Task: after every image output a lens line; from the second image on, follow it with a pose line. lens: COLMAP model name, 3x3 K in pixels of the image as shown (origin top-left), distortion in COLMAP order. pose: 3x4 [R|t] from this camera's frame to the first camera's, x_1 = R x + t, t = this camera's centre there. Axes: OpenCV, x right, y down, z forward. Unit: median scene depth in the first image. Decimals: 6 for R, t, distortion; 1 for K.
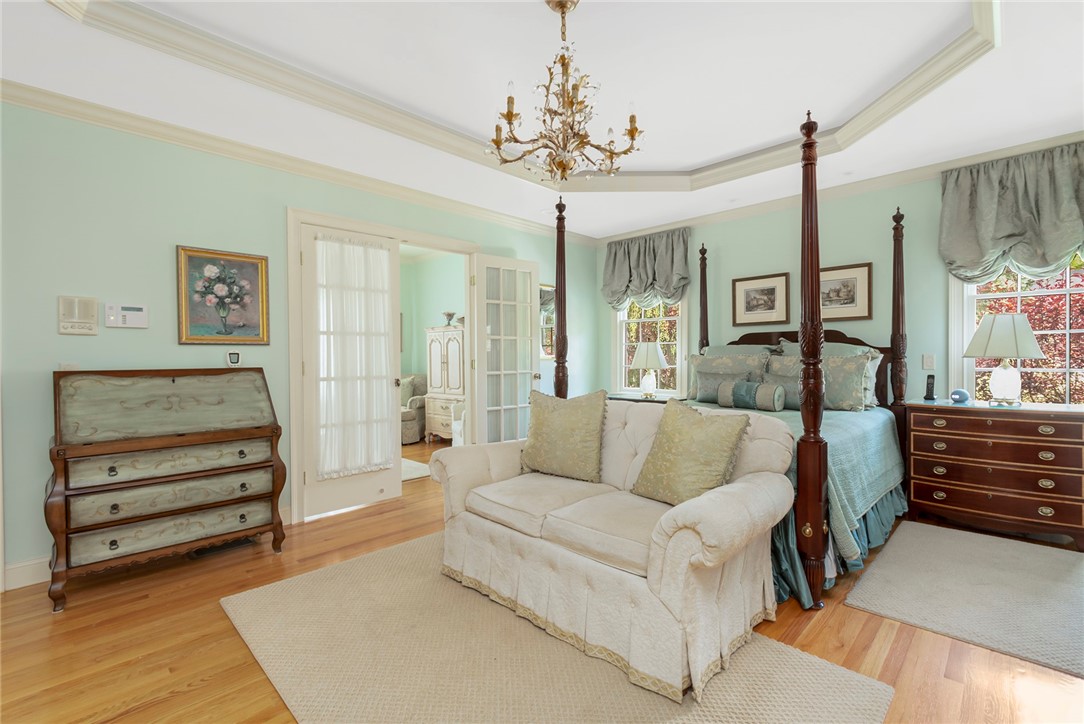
lens RADIAL K [[486.8, 0, 549.2], [0, 486.8, 356.7], [0, 0, 1]] dist [-0.002306, -0.000196]
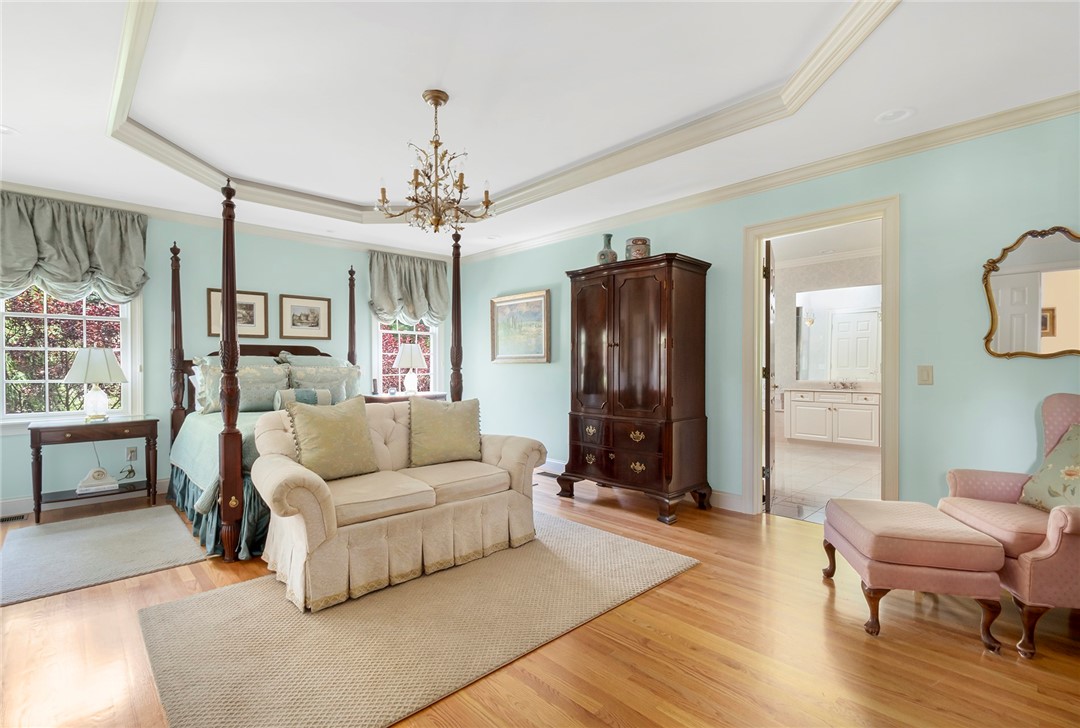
lens RADIAL K [[485.0, 0, 547.4], [0, 485.0, 369.8], [0, 0, 1]] dist [-0.002306, -0.000196]
pose [[0.027343, -0.004018, 0.999618, -0.681125], [0.003760, 0.999985, 0.003917, 0.003805], [-0.999619, 0.003652, 0.027358, 0.350322]]
